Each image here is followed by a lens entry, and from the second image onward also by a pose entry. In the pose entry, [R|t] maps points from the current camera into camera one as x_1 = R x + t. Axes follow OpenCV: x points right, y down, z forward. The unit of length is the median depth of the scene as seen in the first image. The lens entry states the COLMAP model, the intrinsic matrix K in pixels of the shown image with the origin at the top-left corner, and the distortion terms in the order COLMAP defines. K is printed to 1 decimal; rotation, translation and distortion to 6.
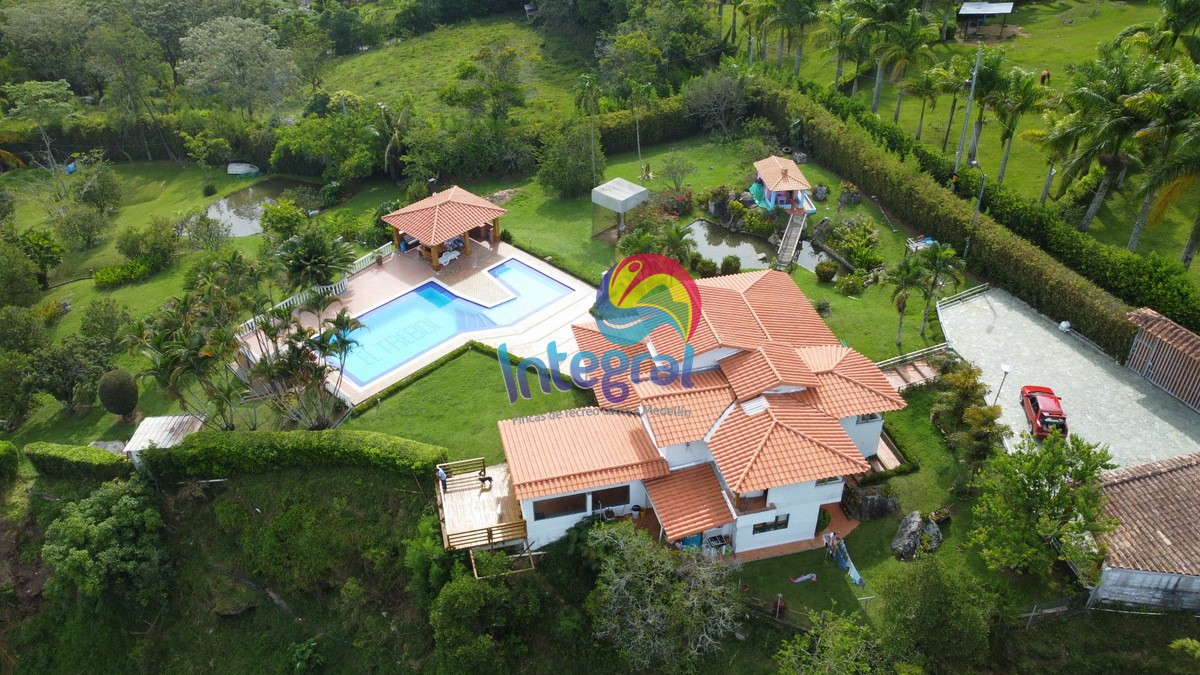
lens RADIAL K [[911.7, 0, 600.0], [0, 911.7, 337.5], [0, 0, 1]] dist [-0.006283, 0.000683]
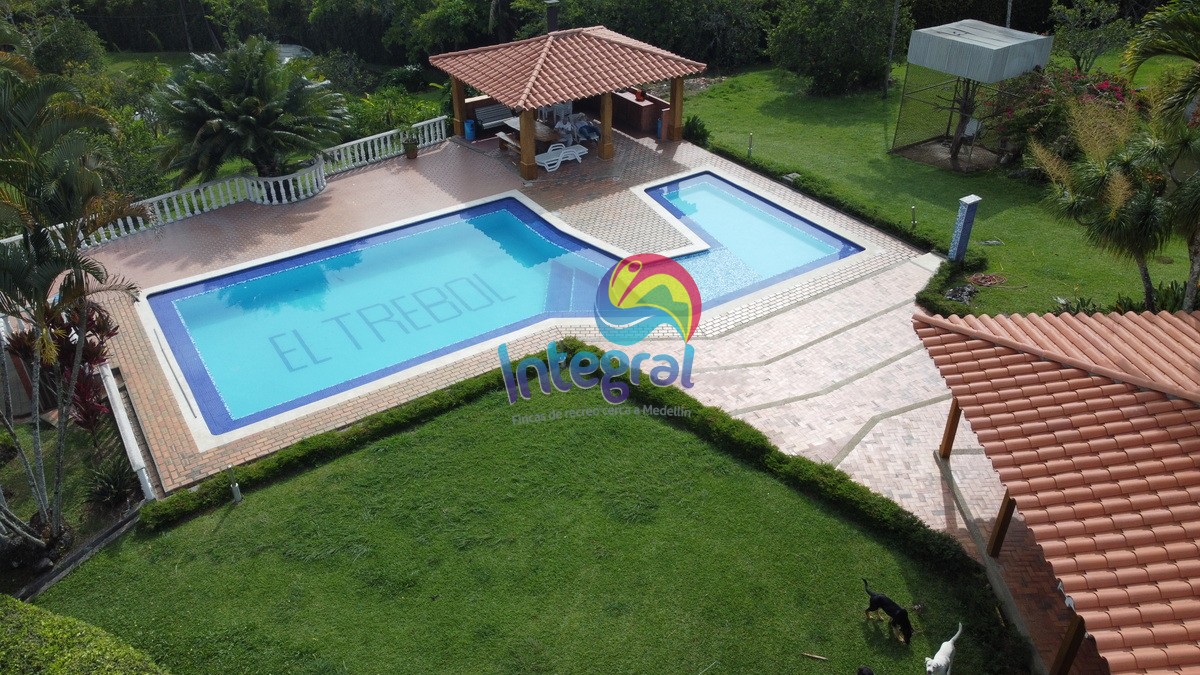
lens RADIAL K [[911.7, 0, 600.0], [0, 911.7, 337.5], [0, 0, 1]] dist [-0.006283, 0.000683]
pose [[0.977879, 0.117790, -0.172855, -0.062285], [-0.125343, 0.991551, -0.033411, 0.011204], [0.167459, 0.054338, 0.984380, 0.580942]]
